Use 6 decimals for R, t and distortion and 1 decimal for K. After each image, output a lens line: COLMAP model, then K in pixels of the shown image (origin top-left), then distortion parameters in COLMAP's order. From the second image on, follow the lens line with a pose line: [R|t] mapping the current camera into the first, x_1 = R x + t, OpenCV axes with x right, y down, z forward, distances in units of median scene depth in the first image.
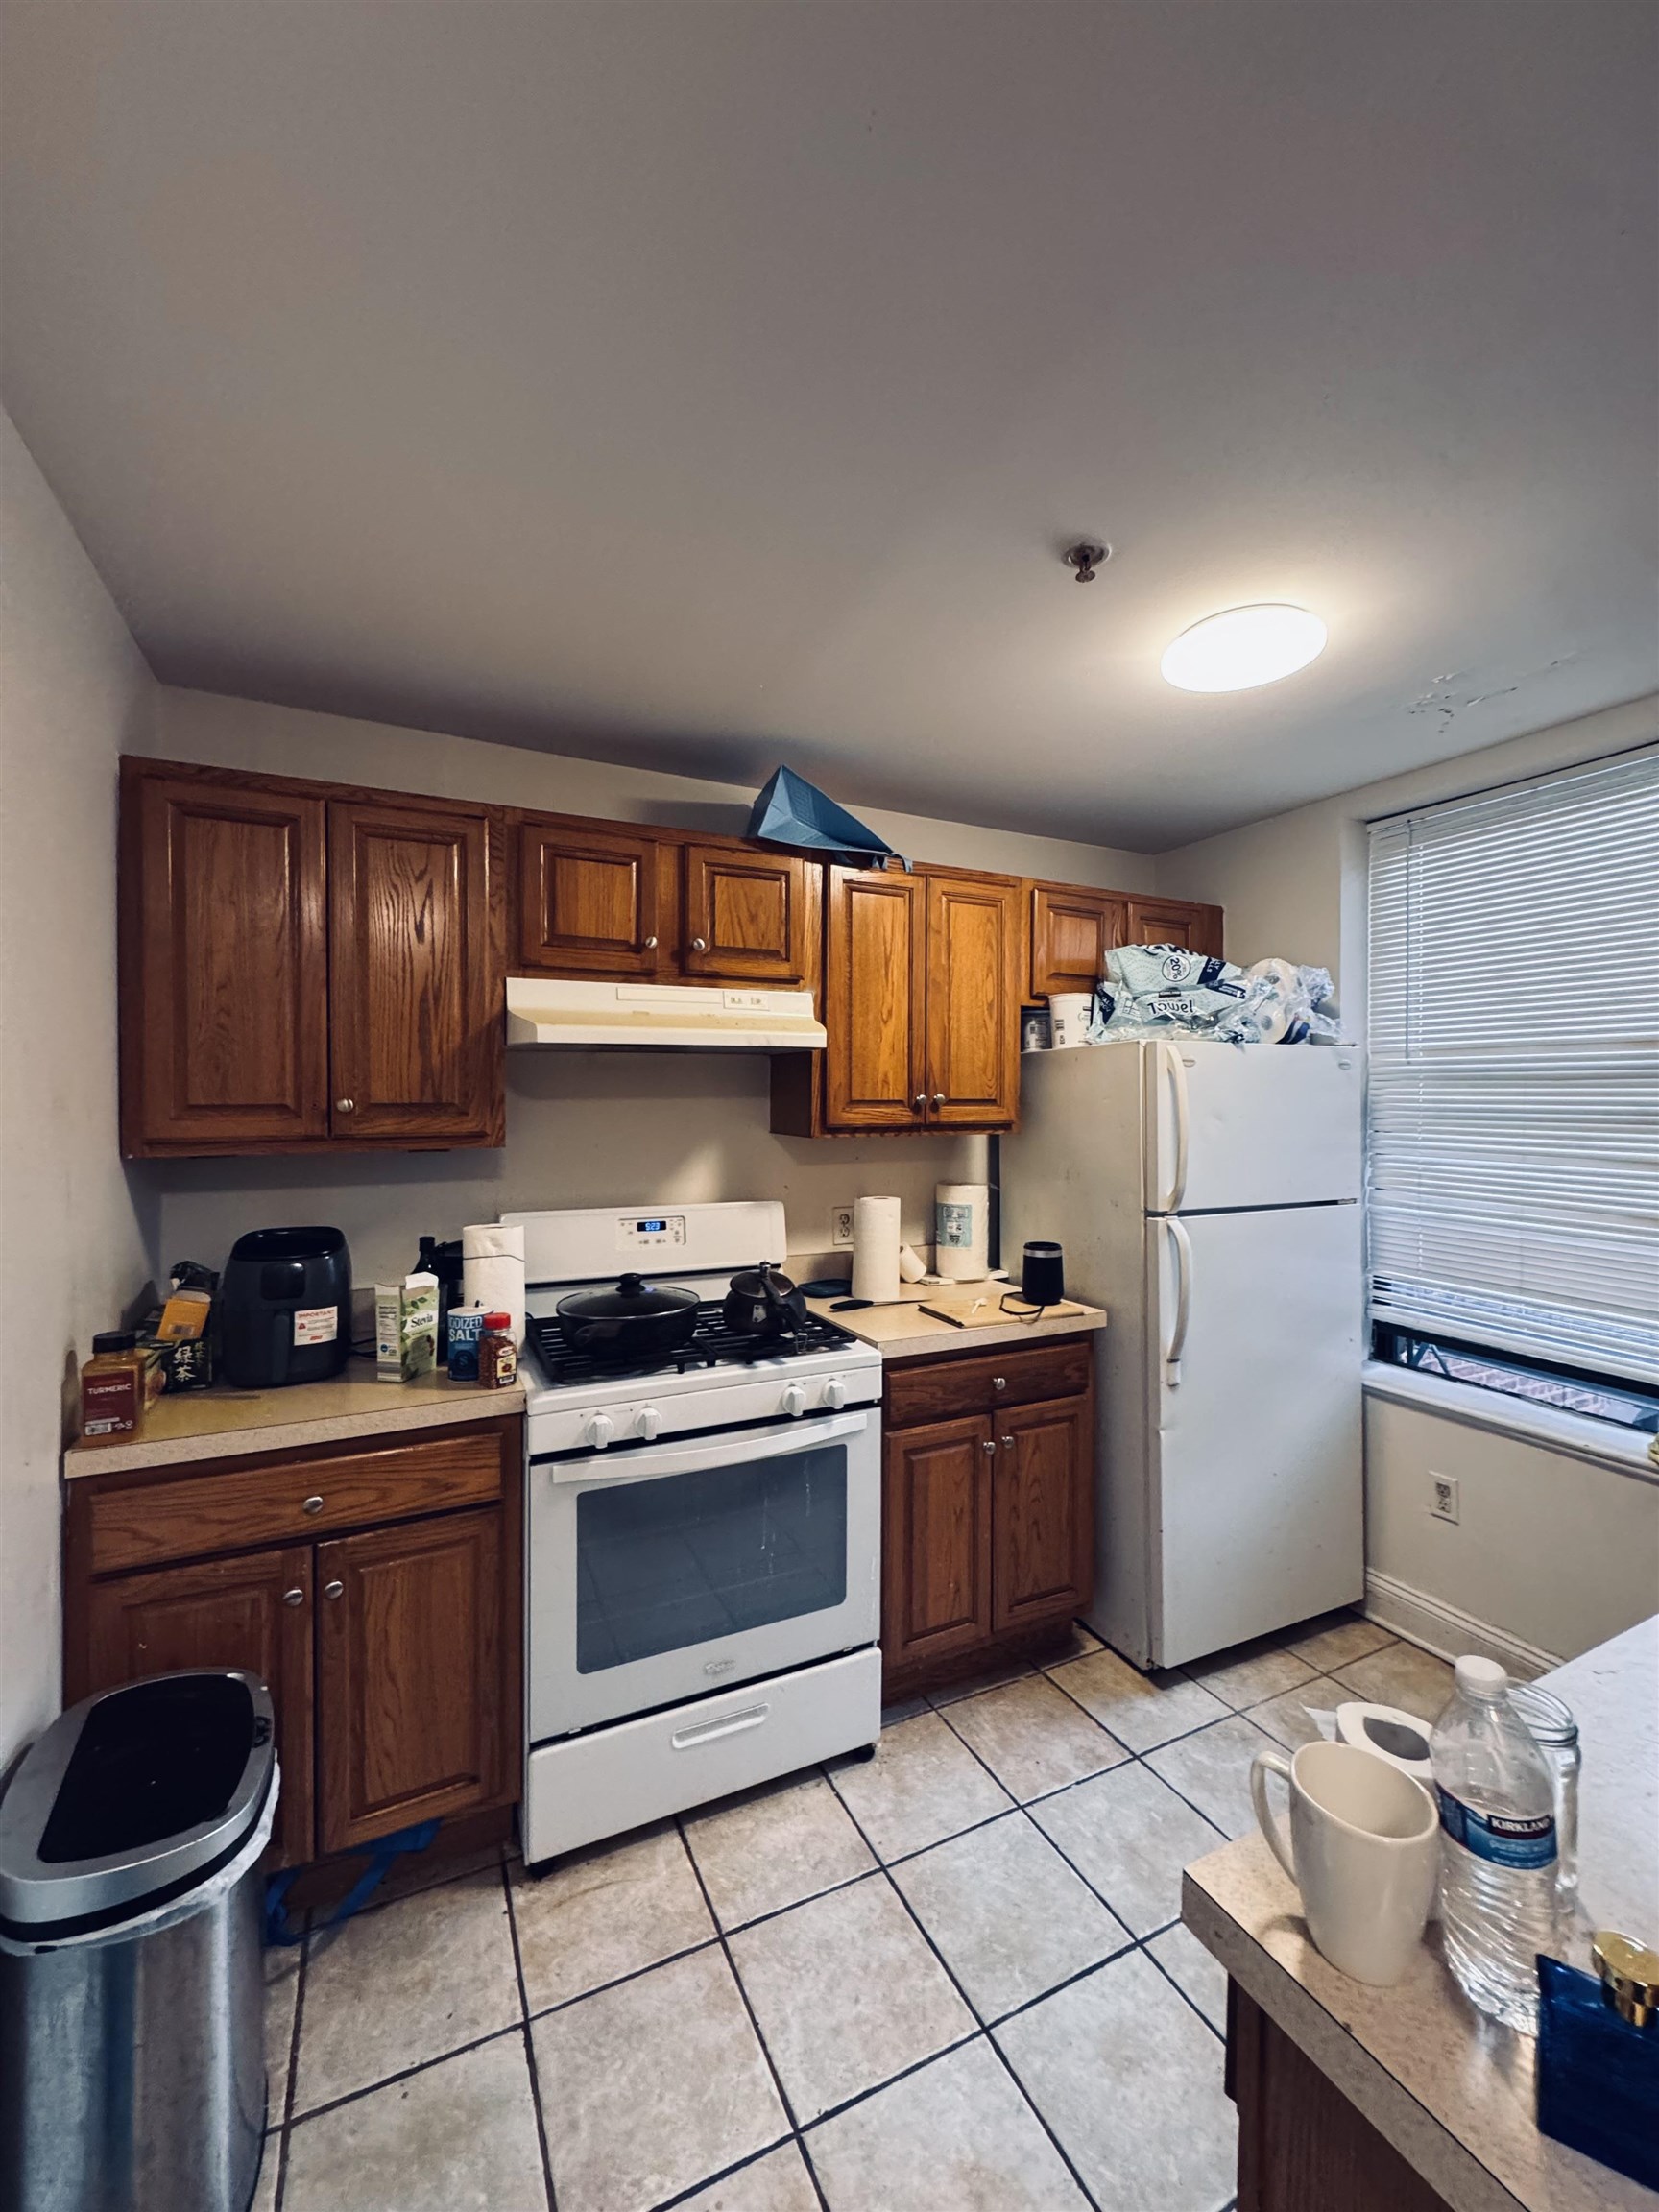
lens RADIAL K [[876.4, 0, 838.2], [0, 876.4, 1096.9], [0, 0, 1]] dist [-0.007880, 0.001586]
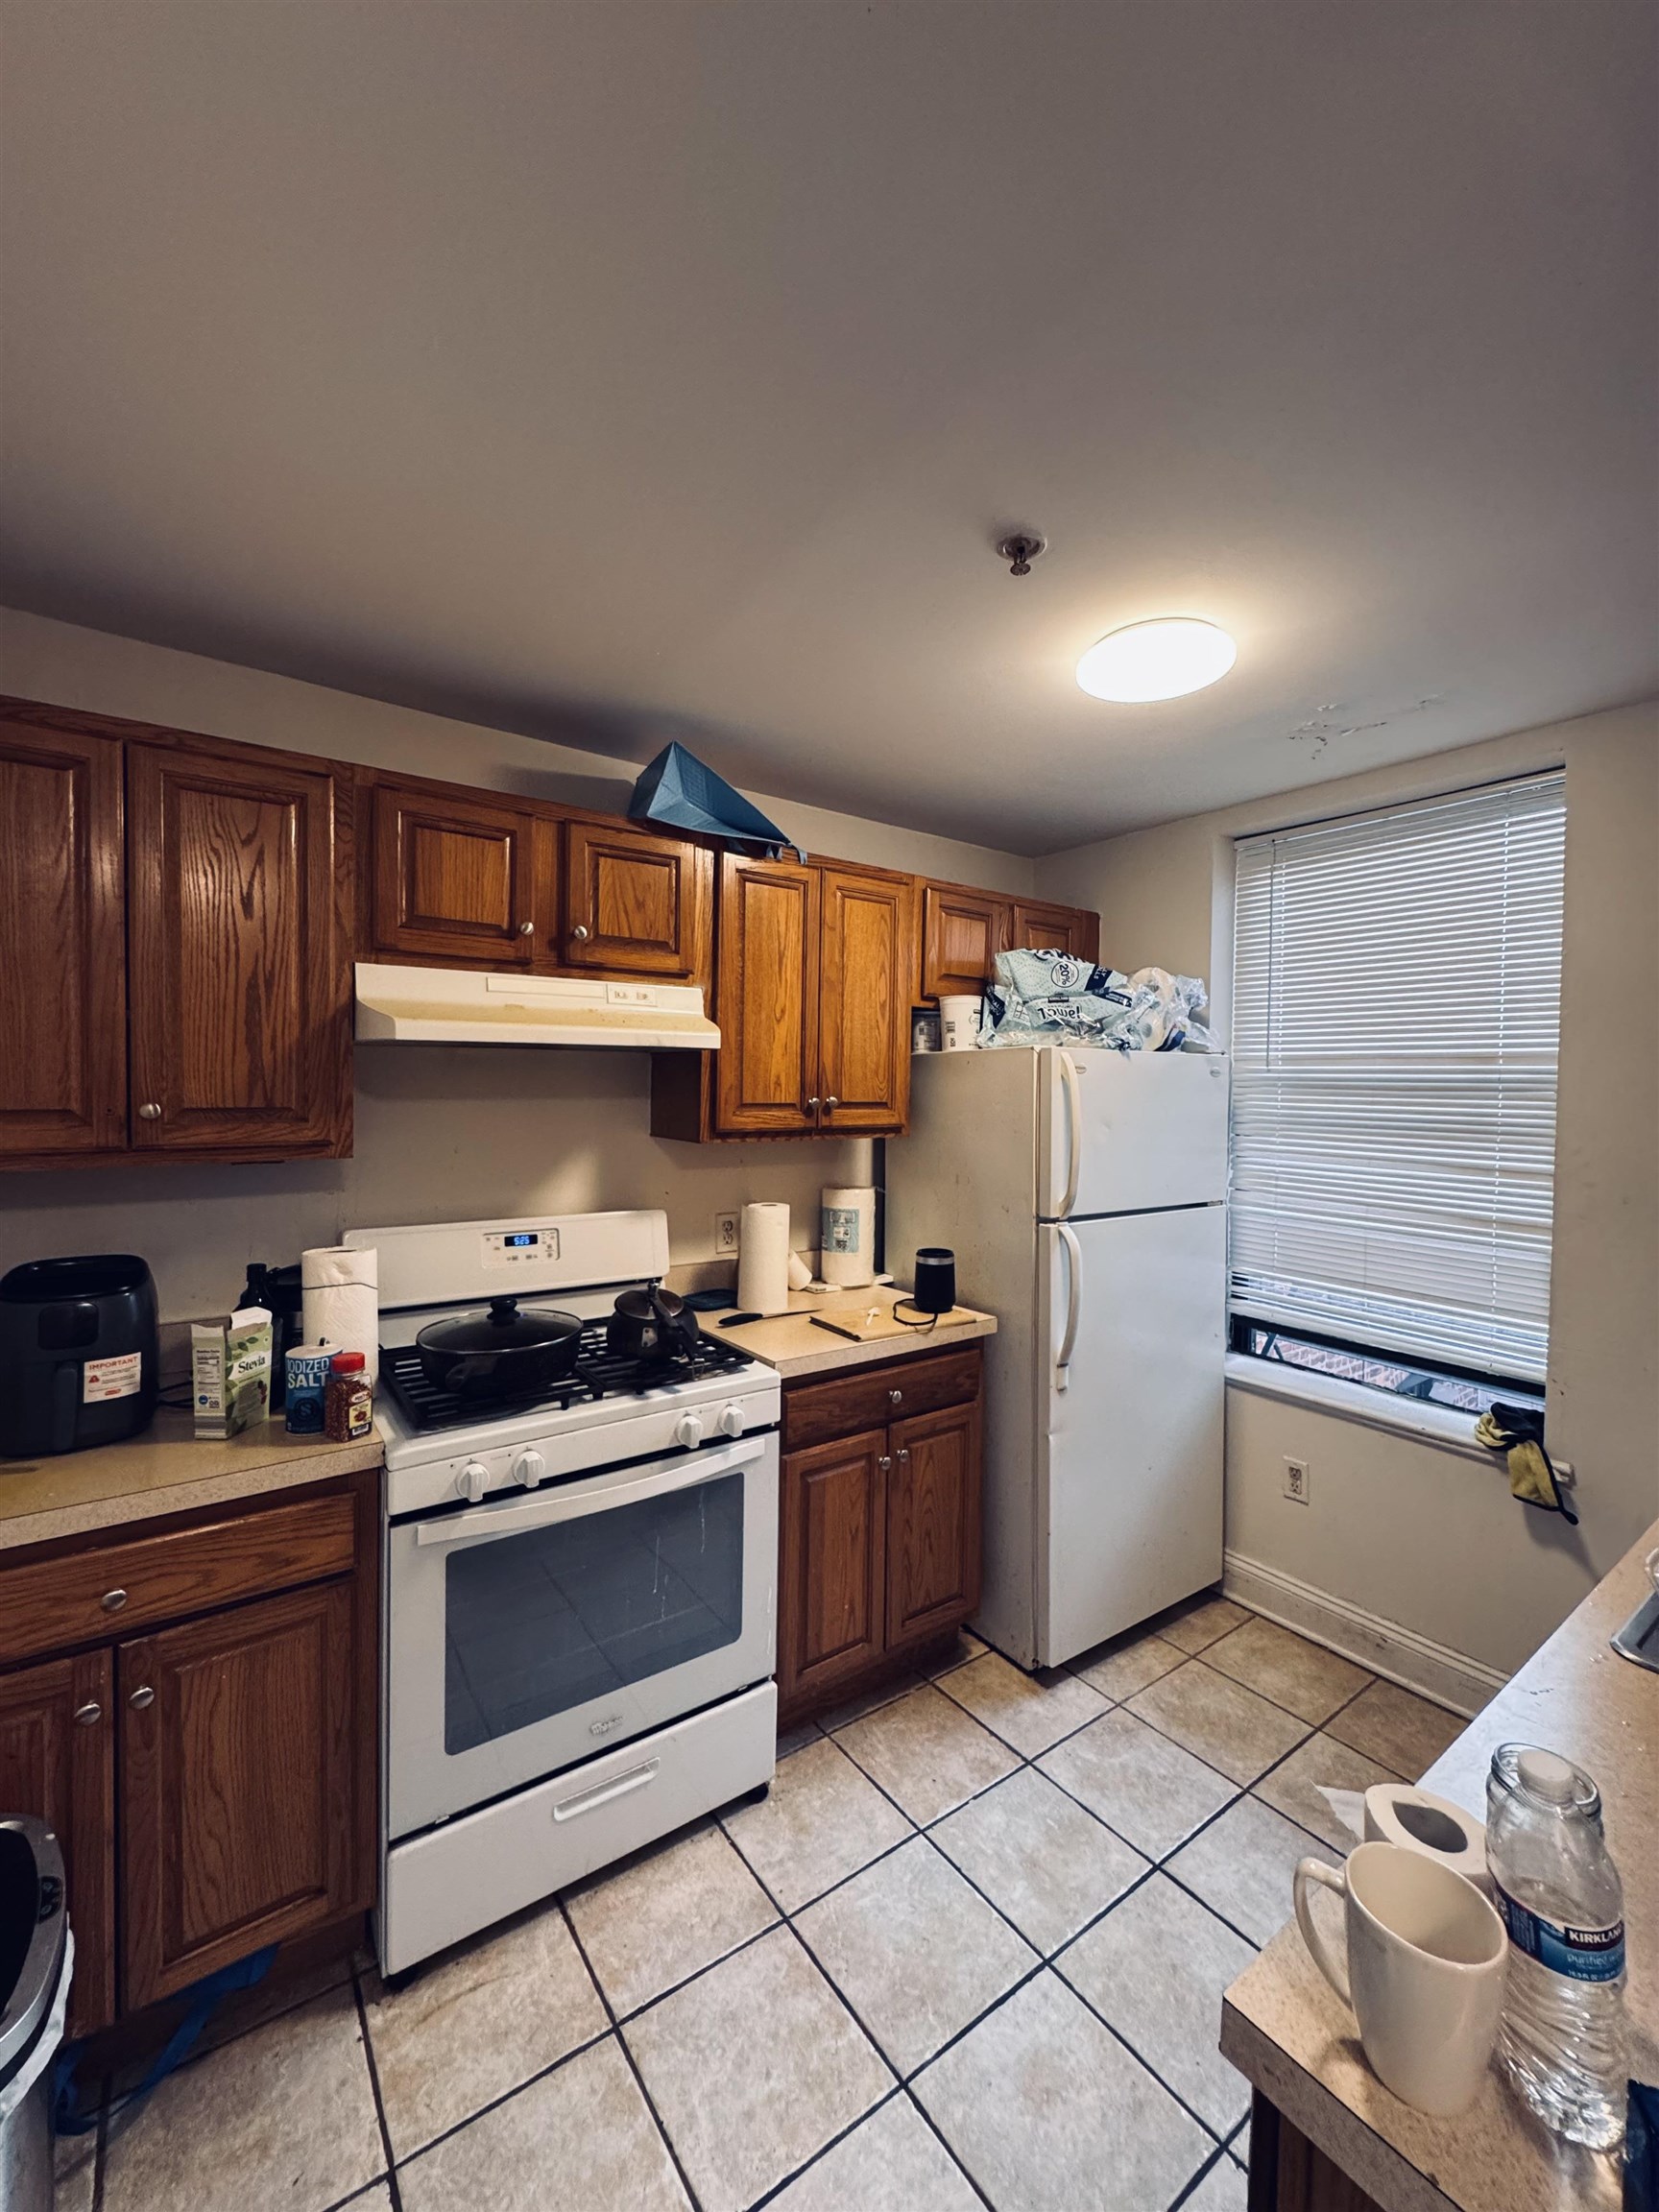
lens RADIAL K [[876.4, 0, 834.9], [0, 876.4, 1097.2], [0, 0, 1]] dist [-0.007880, 0.001586]
pose [[0.985237, 0.009700, 0.170923, -0.062860], [-0.012636, 0.999791, 0.016096, -0.025155], [-0.170731, -0.018018, 0.985153, 0.067695]]
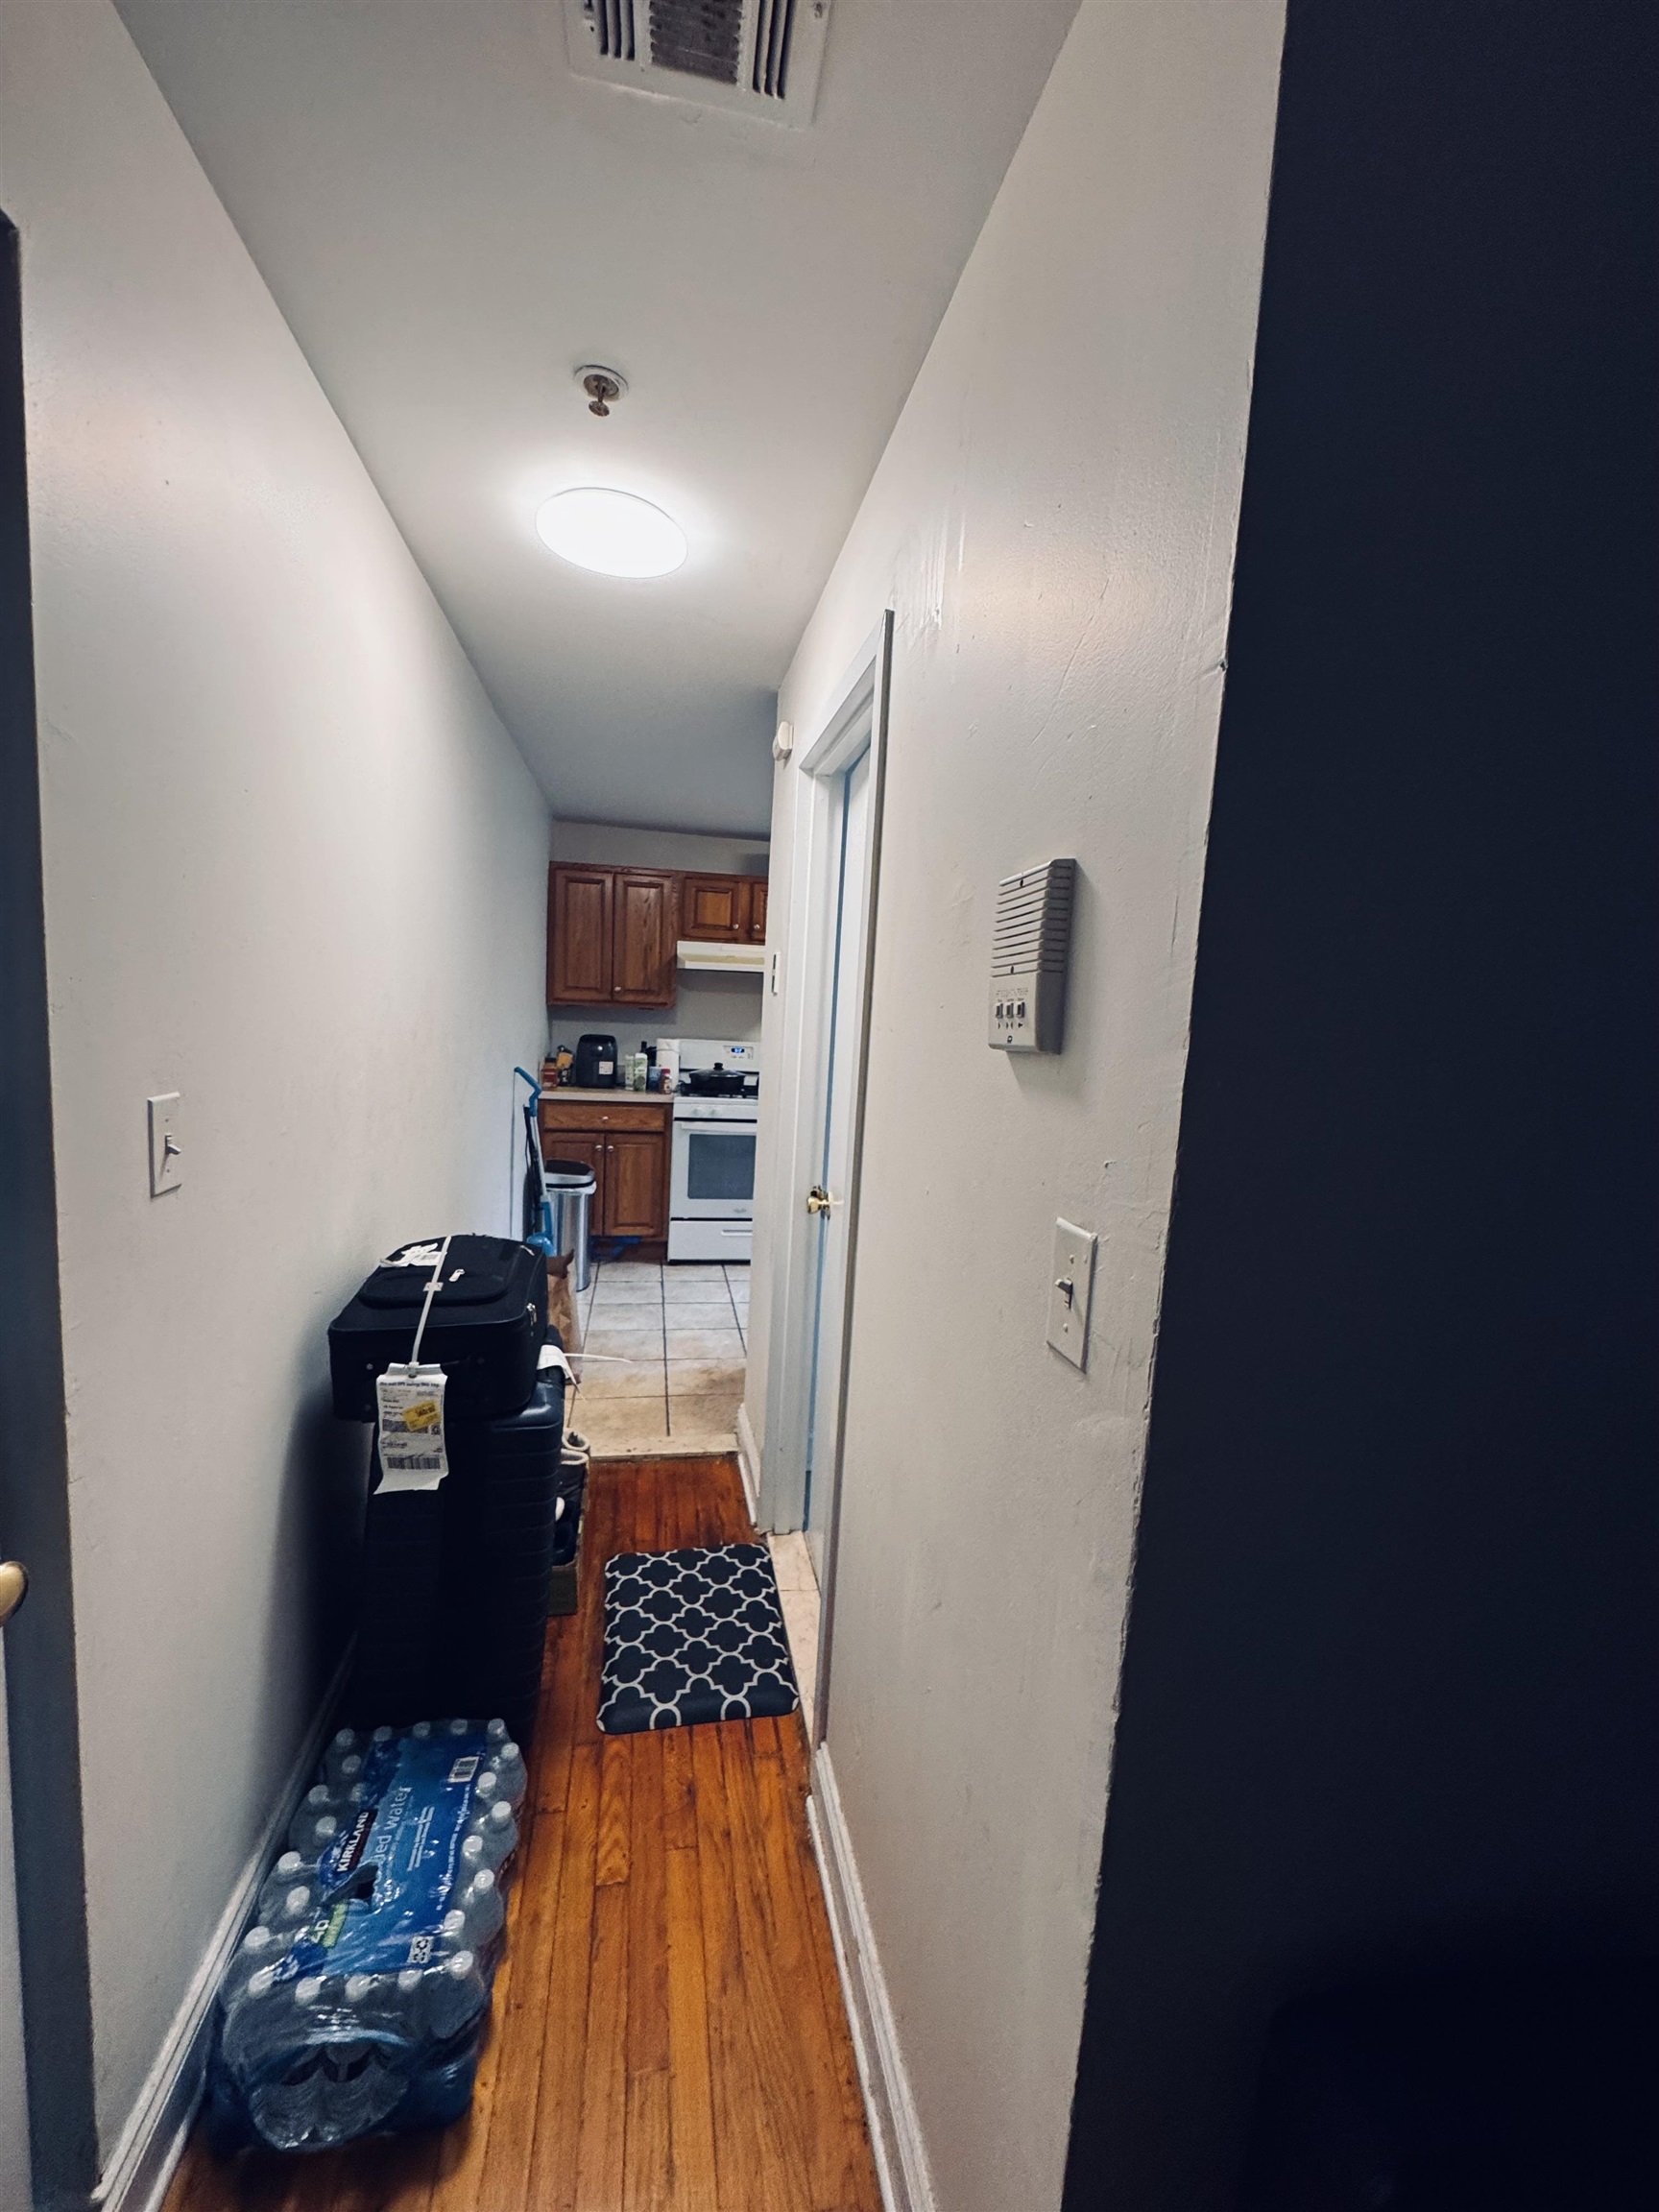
lens RADIAL K [[876.4, 0, 837.4], [0, 876.4, 1090.6], [0, 0, 1]] dist [-0.007880, 0.001586]
pose [[0.965395, 0.074275, -0.249991, 0.787561], [-0.050142, 0.993565, 0.101564, 0.011213], [0.255926, -0.085514, 0.962907, -1.449980]]
